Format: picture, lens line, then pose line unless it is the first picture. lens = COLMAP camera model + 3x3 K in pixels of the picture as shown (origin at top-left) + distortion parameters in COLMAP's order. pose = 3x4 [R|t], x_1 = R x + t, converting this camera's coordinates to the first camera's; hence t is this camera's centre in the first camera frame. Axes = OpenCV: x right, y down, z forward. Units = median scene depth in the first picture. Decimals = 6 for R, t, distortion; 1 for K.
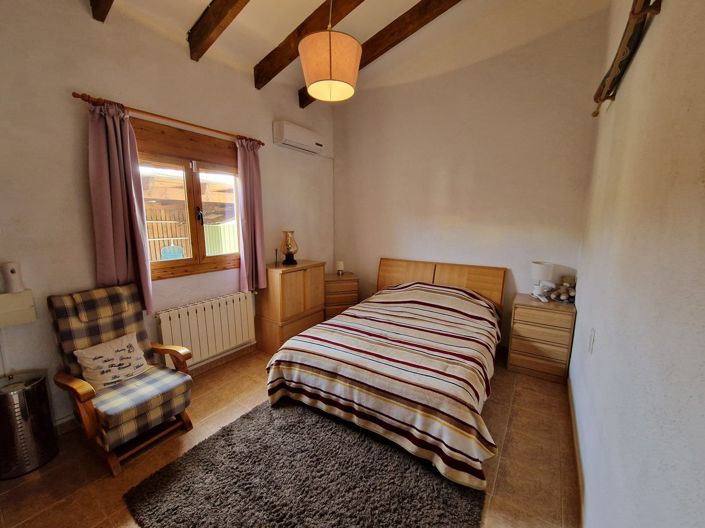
lens RADIAL K [[286.1, 0, 353.0], [0, 286.1, 266.4], [0, 0, 1]] dist [0.004594, -0.005579]
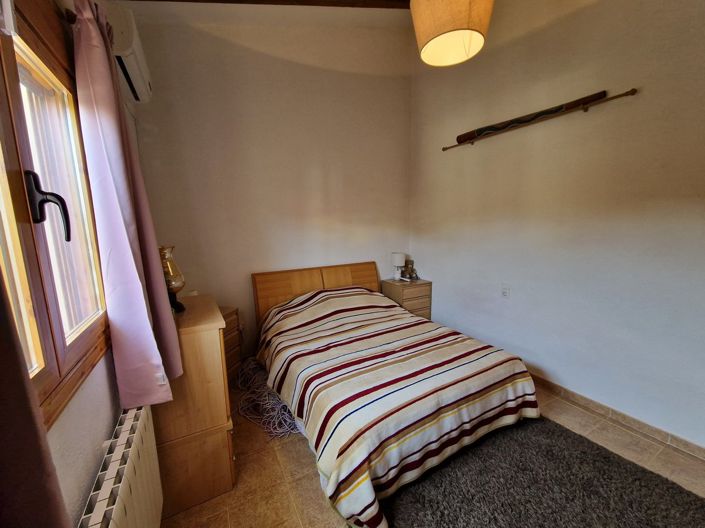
lens RADIAL K [[286.1, 0, 348.6], [0, 286.1, 263.2], [0, 0, 1]] dist [0.004594, -0.005579]
pose [[0.477834, -0.137576, 0.867610, -0.581856], [0.168780, 0.983637, 0.063020, -0.084519], [-0.862084, 0.116323, 0.493235, 0.551742]]
